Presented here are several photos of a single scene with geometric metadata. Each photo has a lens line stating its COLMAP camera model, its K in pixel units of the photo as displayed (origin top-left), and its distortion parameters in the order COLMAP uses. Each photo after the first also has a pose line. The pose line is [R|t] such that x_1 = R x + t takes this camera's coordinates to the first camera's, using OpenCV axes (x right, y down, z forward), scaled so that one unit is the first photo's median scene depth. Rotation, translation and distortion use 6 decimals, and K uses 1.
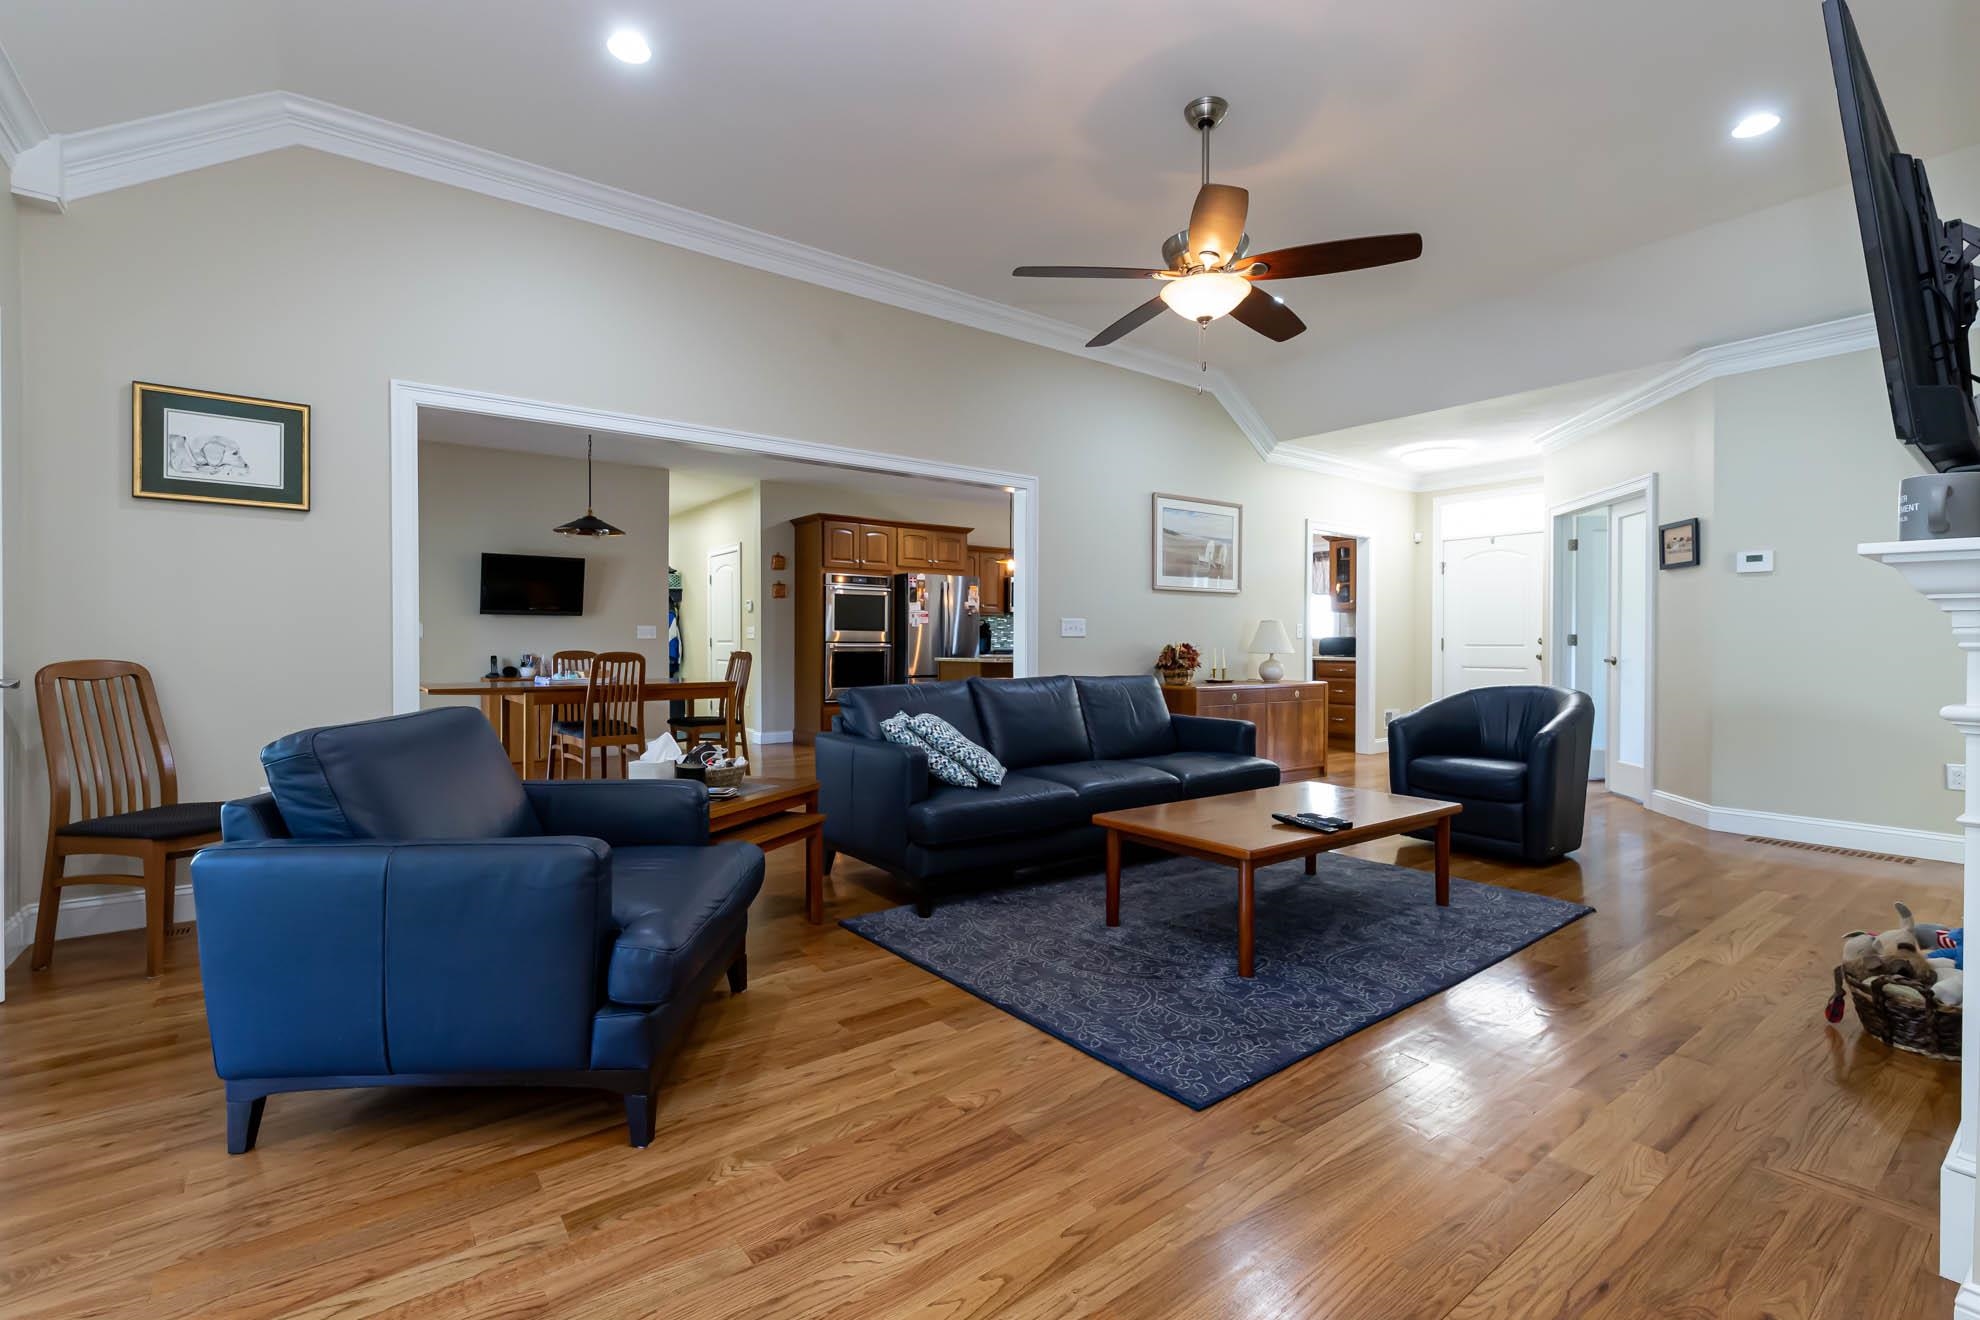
lens RADIAL K [[854.3, 0, 971.3], [0, 854.3, 646.6], [0, 0, 1]] dist [0.000121, -0.000691]
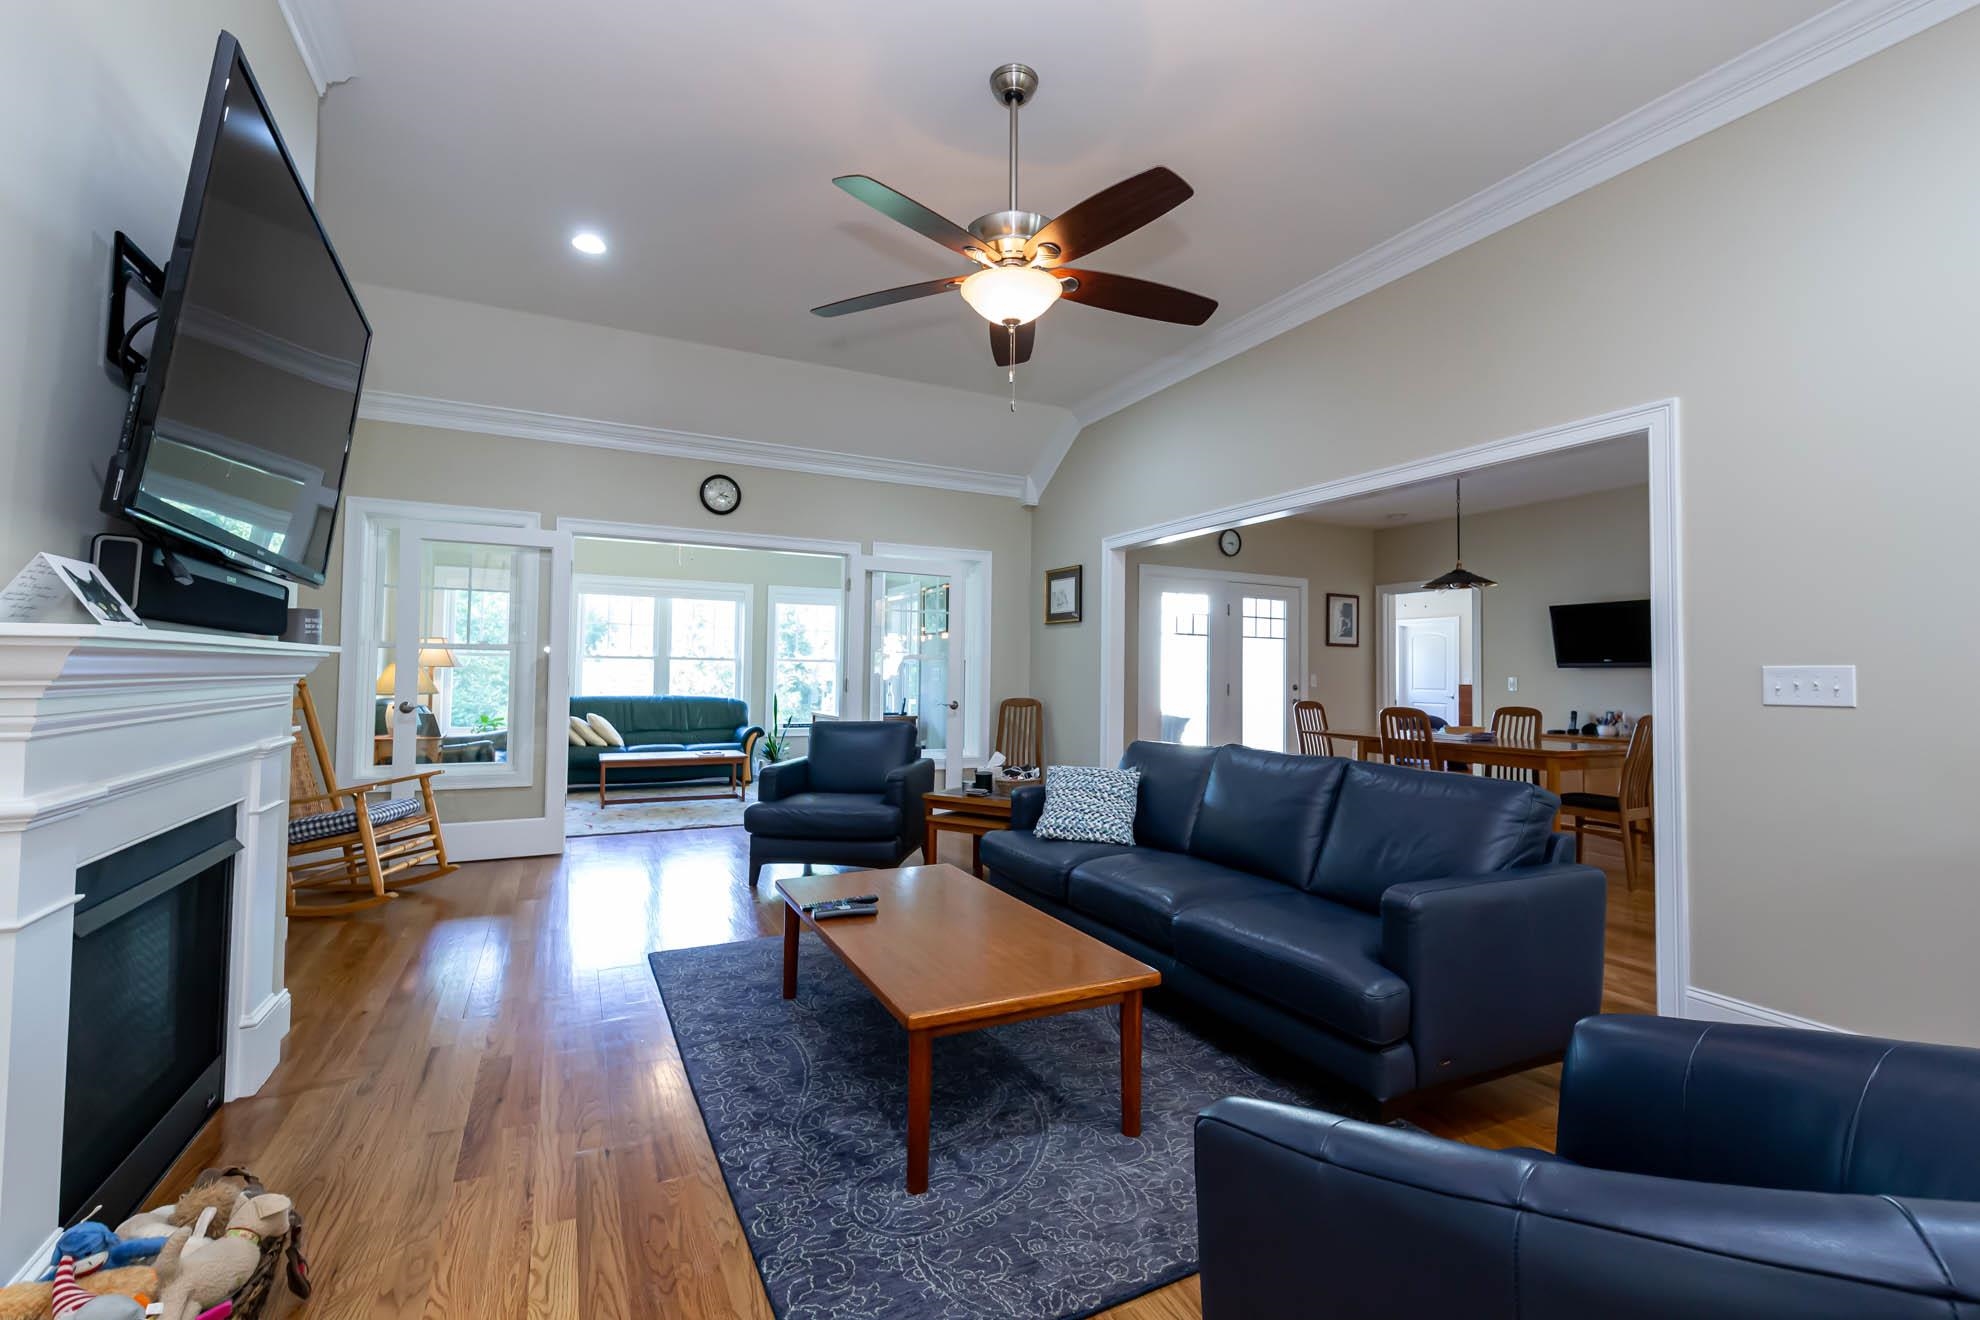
lens RADIAL K [[854.3, 0, 990.8], [0, 854.3, 655.4], [0, 0, 1]] dist [0.000121, -0.000691]
pose [[-0.162057, -0.029651, -0.986336, 0.495454], [-0.017370, 0.999479, -0.027192, -0.014606], [0.986629, 0.012726, -0.162488, 0.507474]]
